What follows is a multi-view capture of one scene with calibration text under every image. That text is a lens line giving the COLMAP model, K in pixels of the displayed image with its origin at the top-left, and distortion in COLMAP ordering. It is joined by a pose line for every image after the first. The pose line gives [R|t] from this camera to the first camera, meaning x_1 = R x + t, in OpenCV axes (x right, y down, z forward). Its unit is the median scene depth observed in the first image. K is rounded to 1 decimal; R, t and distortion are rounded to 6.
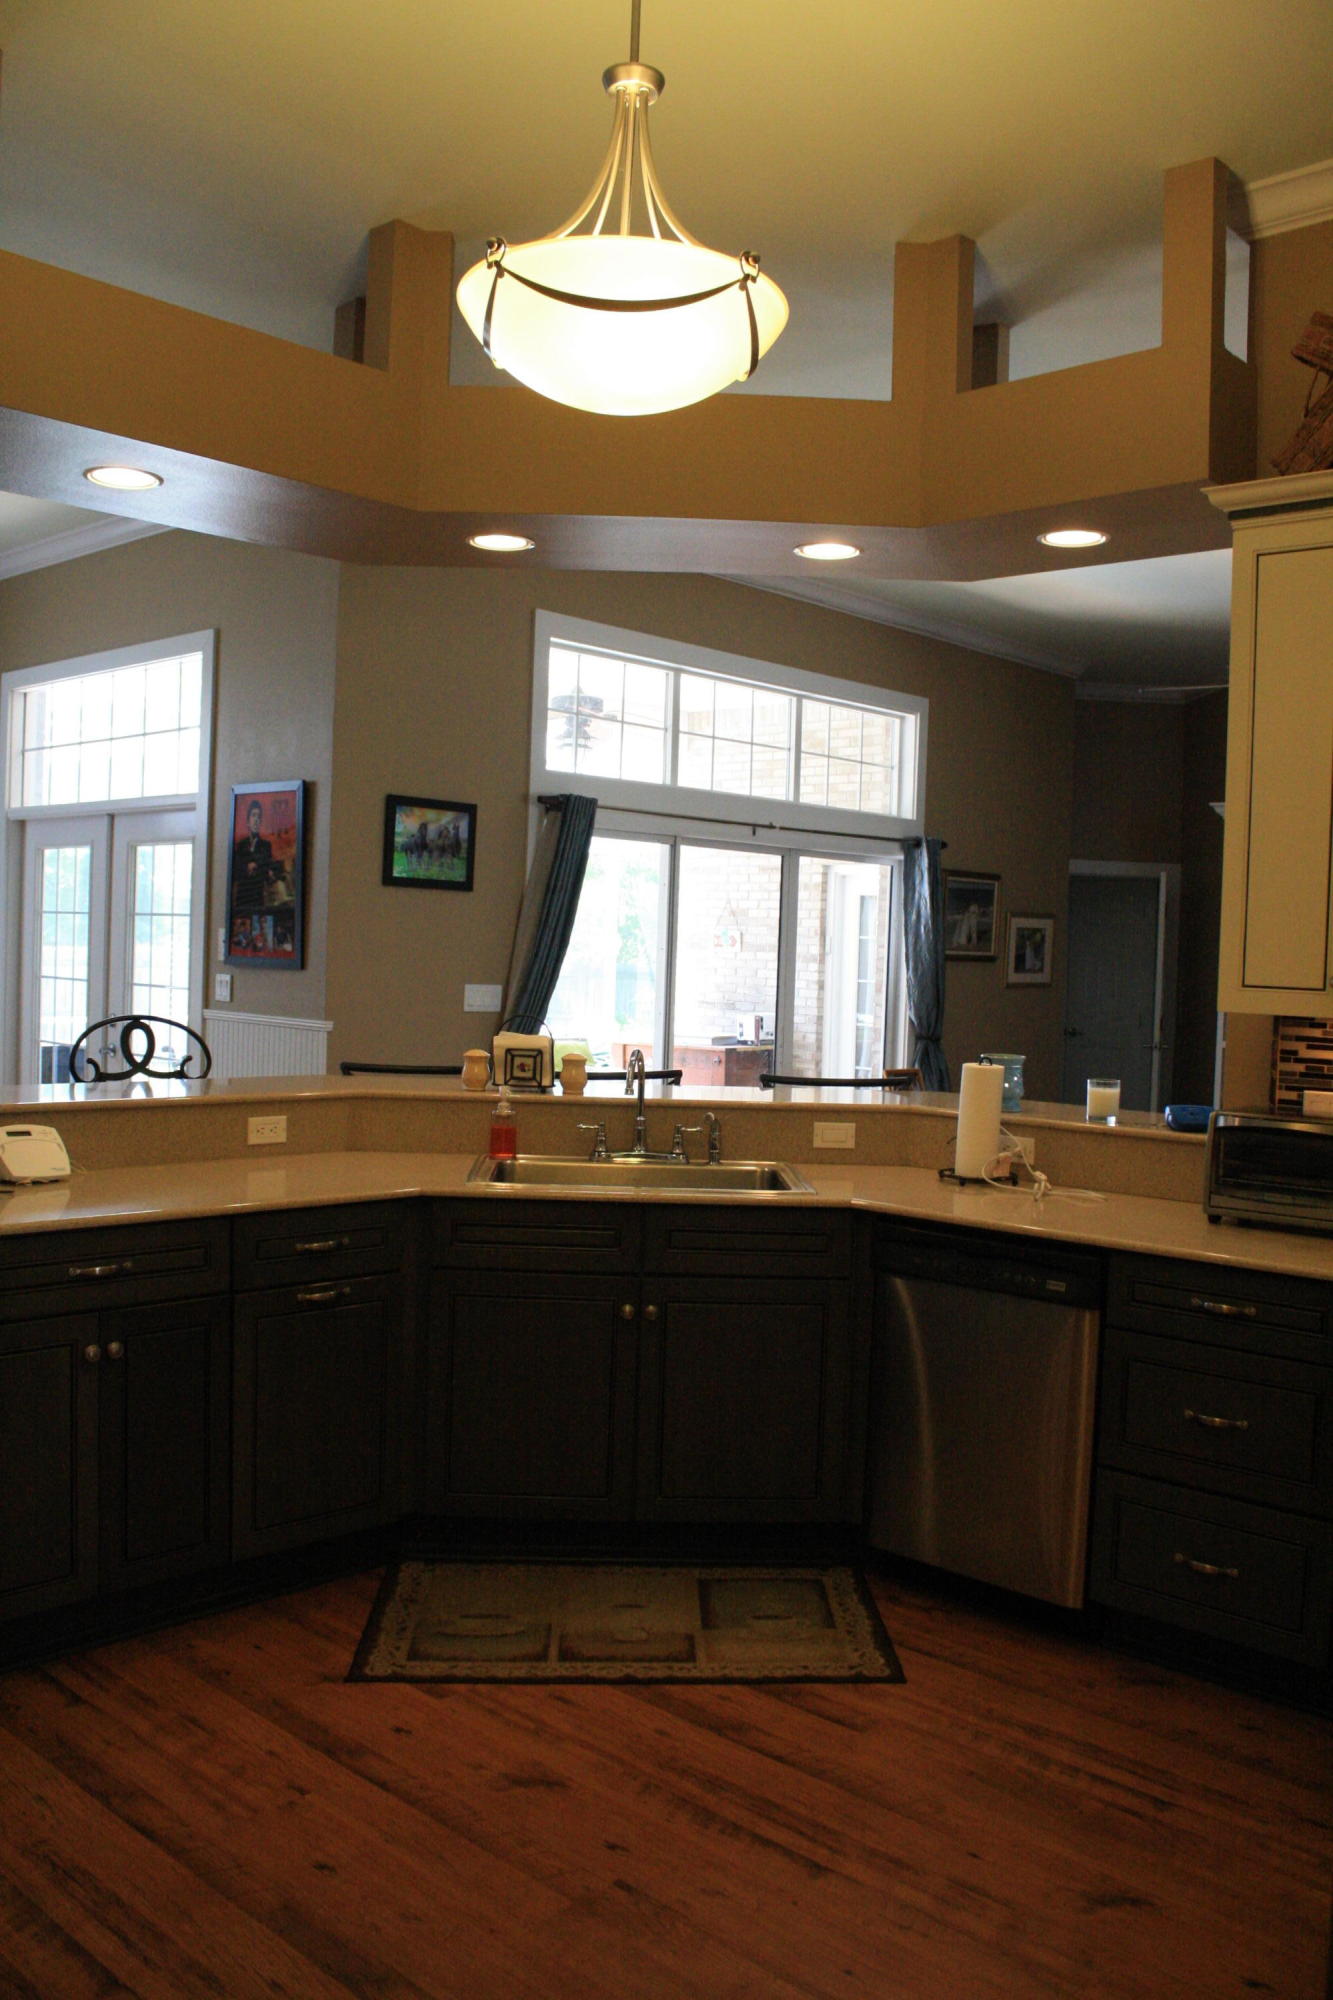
lens RADIAL K [[1675.1, 0, 676.0], [0, 1675.1, 990.7], [0, 0, 1]] dist [-0.168539, 0.155073]
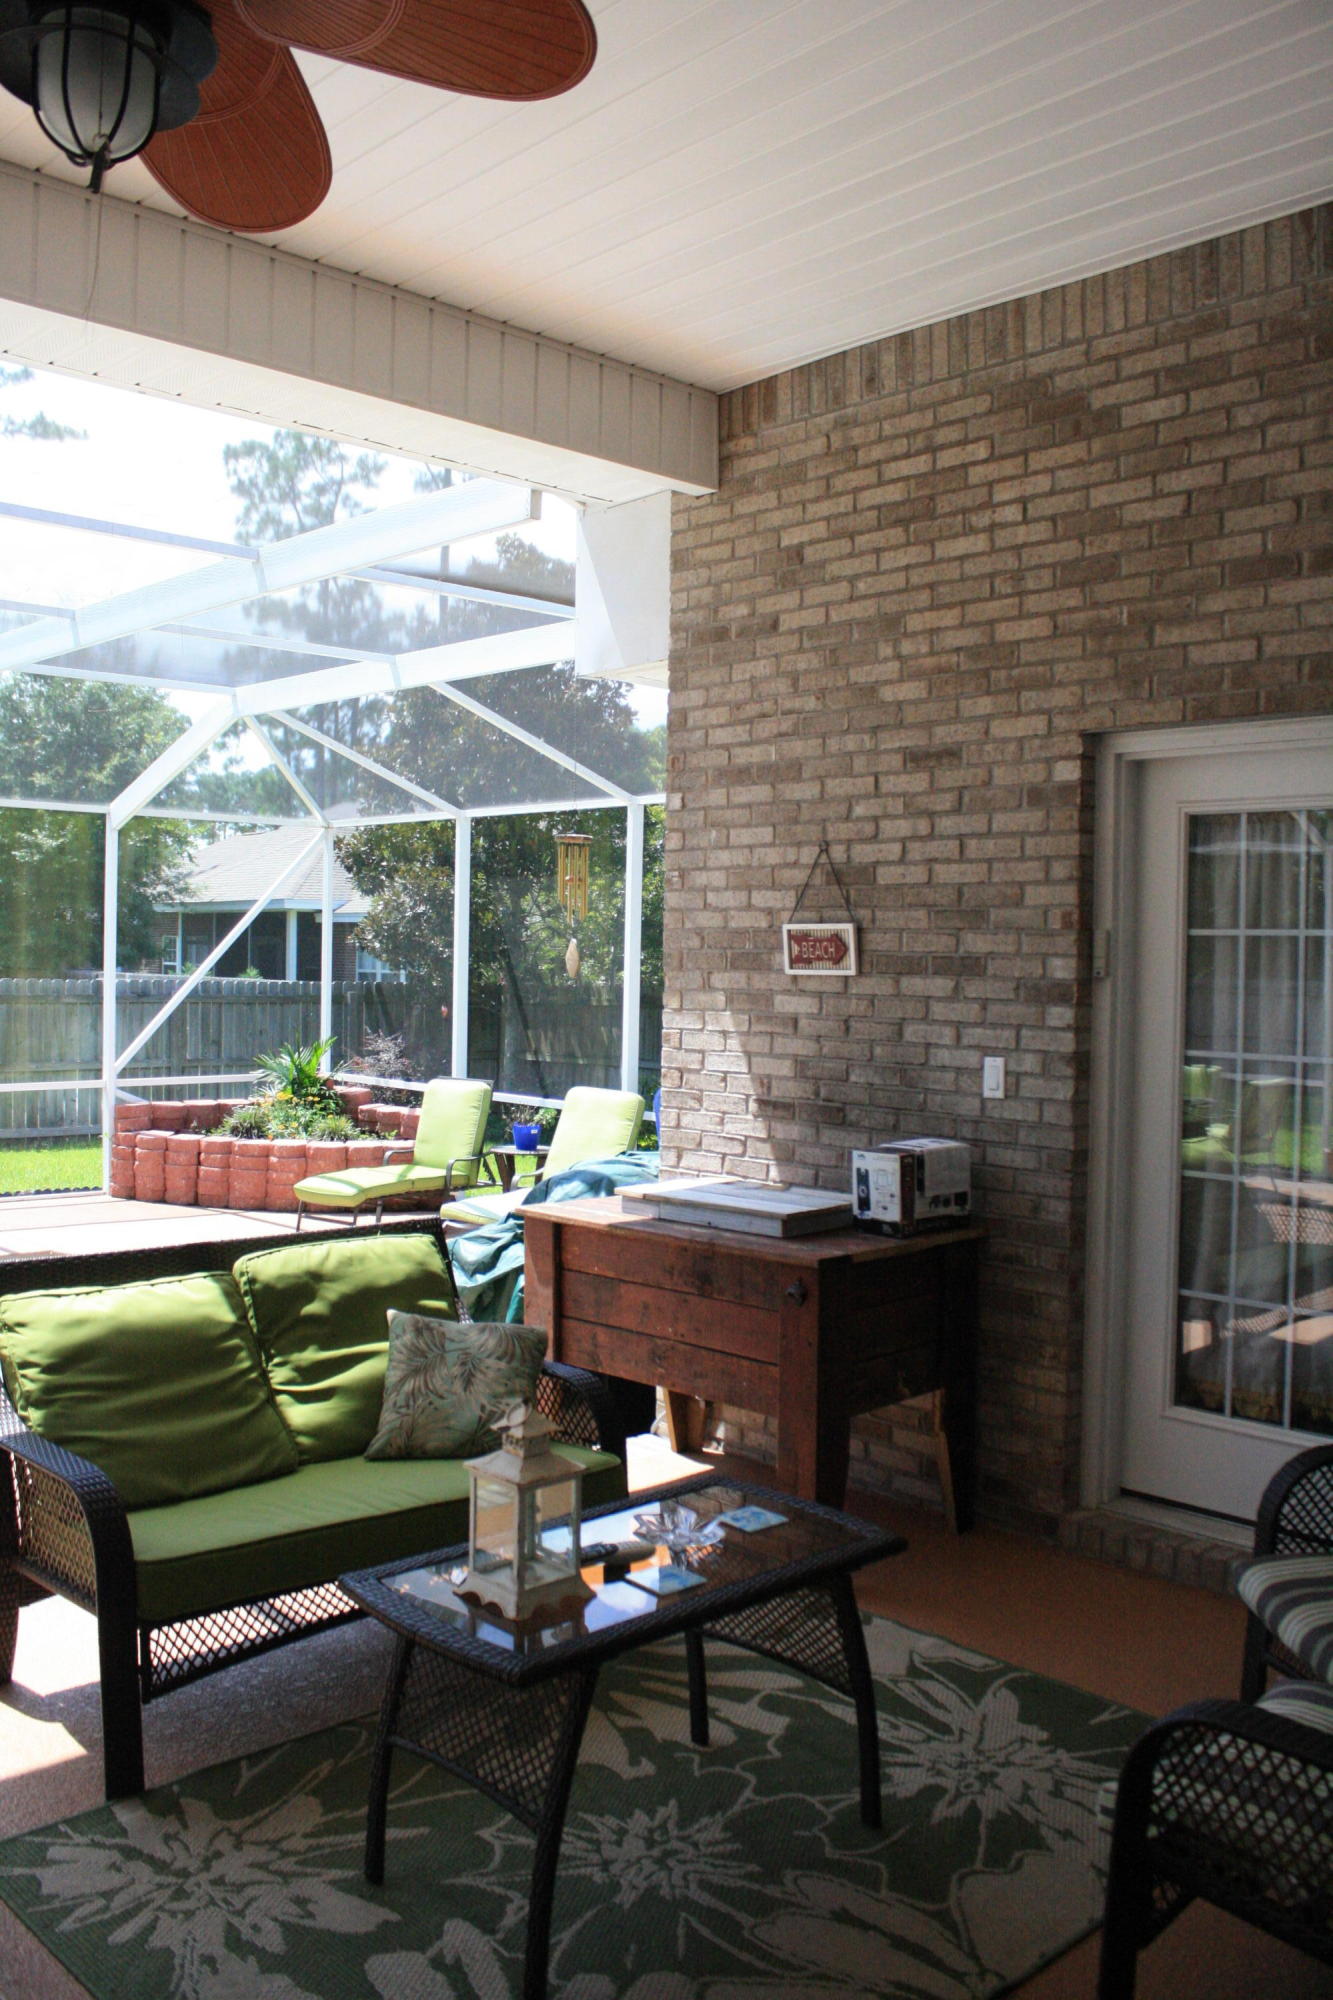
lens RADIAL K [[1675.1, 0, 676.0], [0, 1675.1, 990.7], [0, 0, 1]] dist [-0.168539, 0.155073]
pose [[0.998012, -0.014126, -0.061427, 0.038279], [0.013628, 0.999871, -0.008525, -0.032209], [0.061539, 0.007671, 0.998075, 1.154350]]
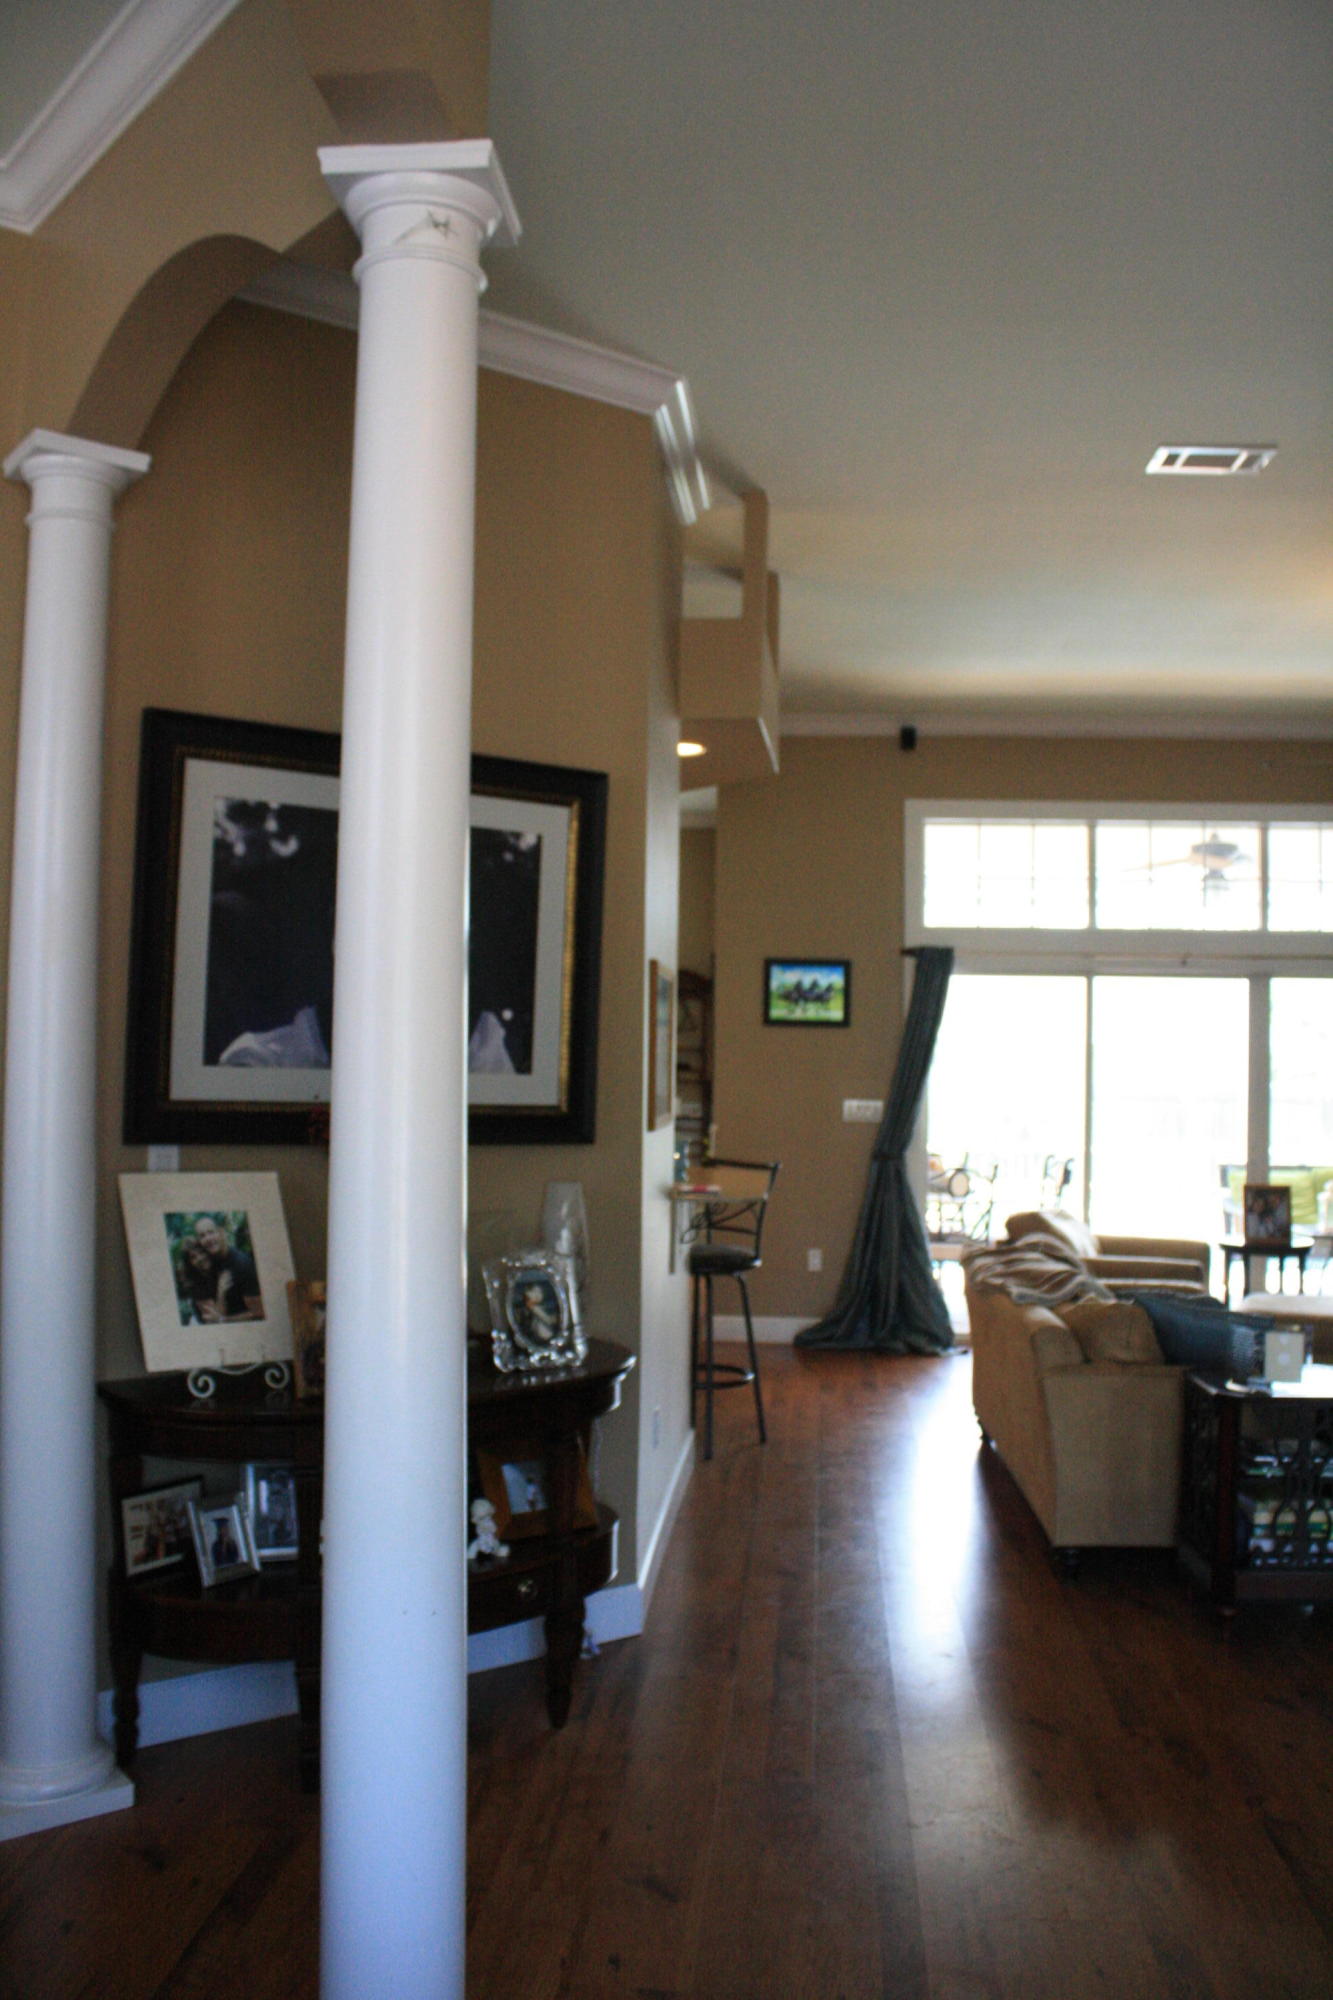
lens RADIAL K [[1675.1, 0, 676.0], [0, 1675.1, 990.7], [0, 0, 1]] dist [-0.168539, 0.155073]
pose [[0.618536, -0.051296, -0.784080, 0.830294], [-0.020410, 0.996481, -0.081292, 0.020601], [0.785491, 0.066285, 0.615313, 0.102901]]
